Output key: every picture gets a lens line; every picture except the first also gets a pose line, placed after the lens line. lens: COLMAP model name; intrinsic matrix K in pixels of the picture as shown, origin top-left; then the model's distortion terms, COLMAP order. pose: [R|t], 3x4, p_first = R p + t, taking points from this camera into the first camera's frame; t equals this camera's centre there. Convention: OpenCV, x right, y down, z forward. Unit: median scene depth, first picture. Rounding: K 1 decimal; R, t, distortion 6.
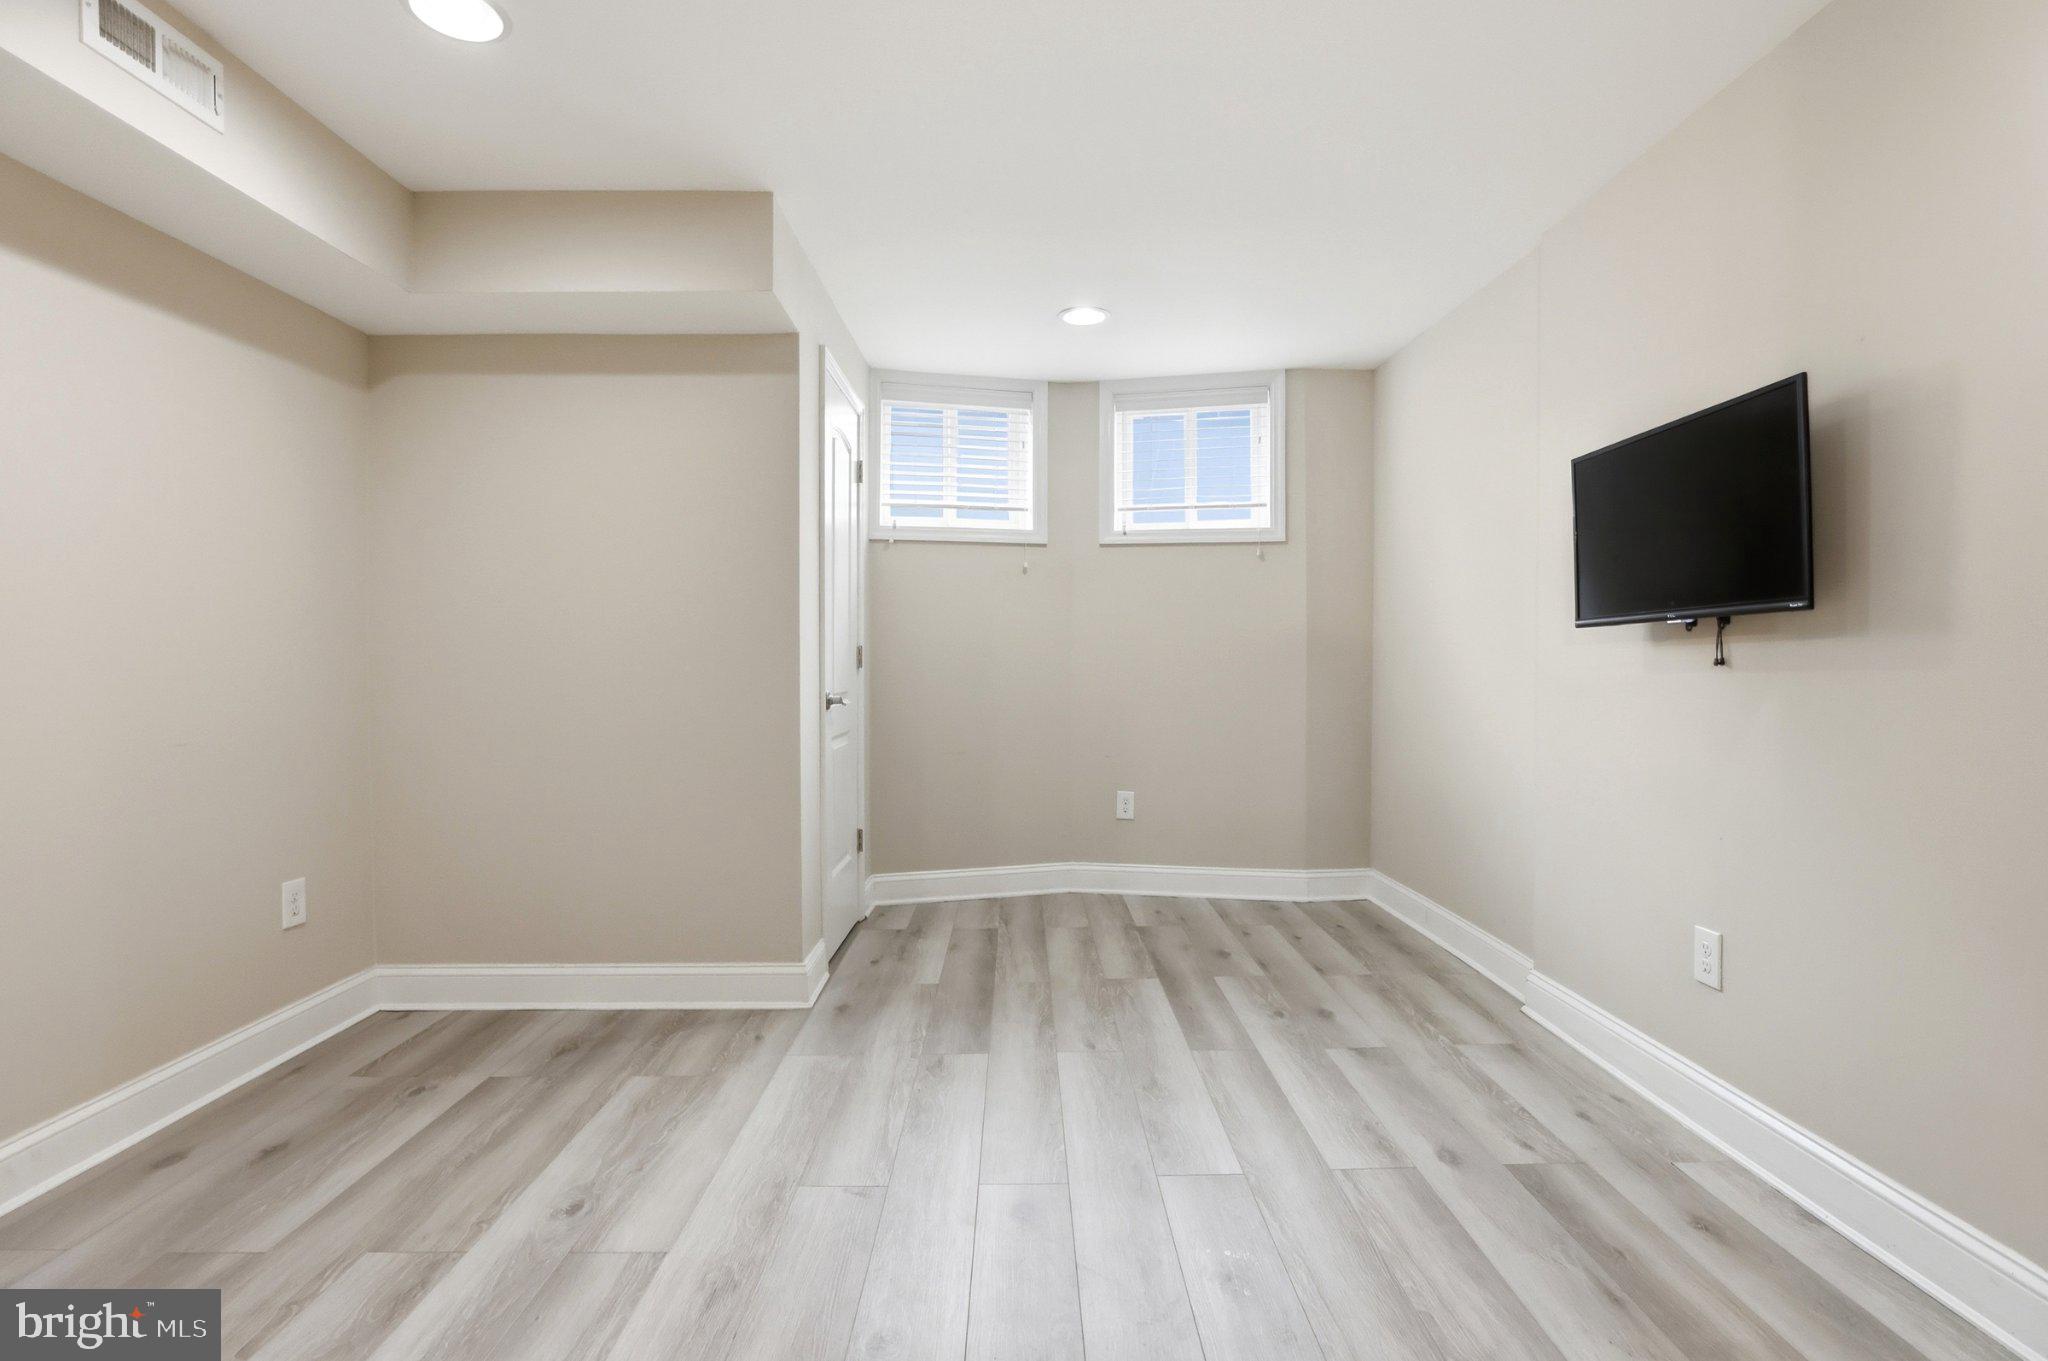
lens RADIAL K [[966.3, 0, 1038.8], [0, 966.3, 675.1], [0, 0, 1]] dist [-0.027604, 0.008812]
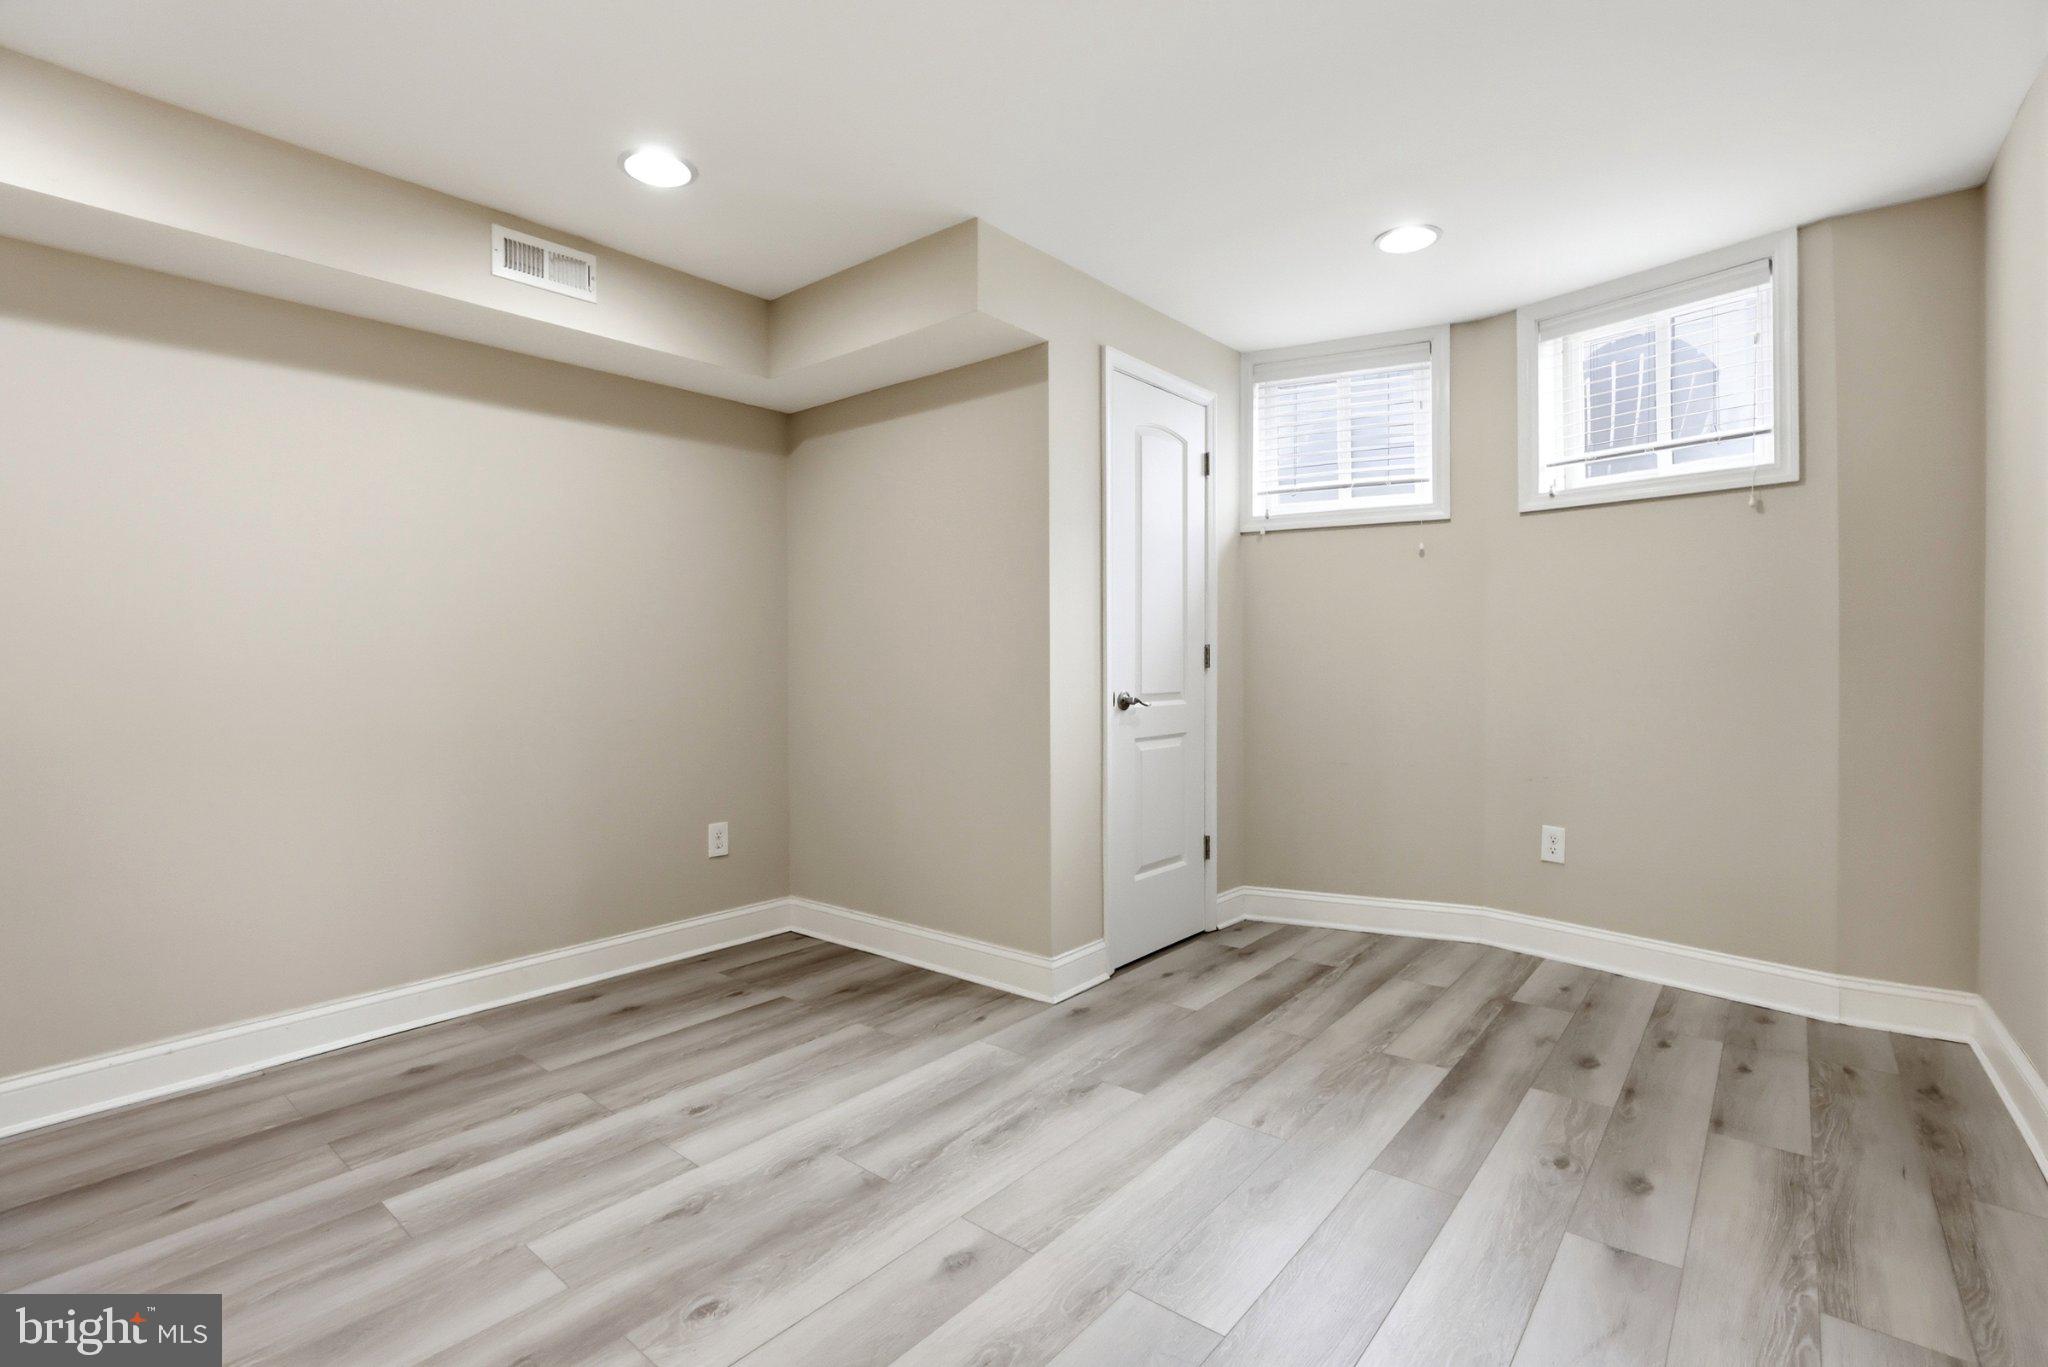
lens RADIAL K [[966.3, 0, 1095.3], [0, 966.3, 667.4], [0, 0, 1]] dist [-0.027604, 0.008812]
pose [[0.760825, 0.002450, -0.648952, 0.407620], [-0.004271, 0.999990, -0.001232, -0.007104], [0.648943, 0.003709, 0.760828, 0.226573]]
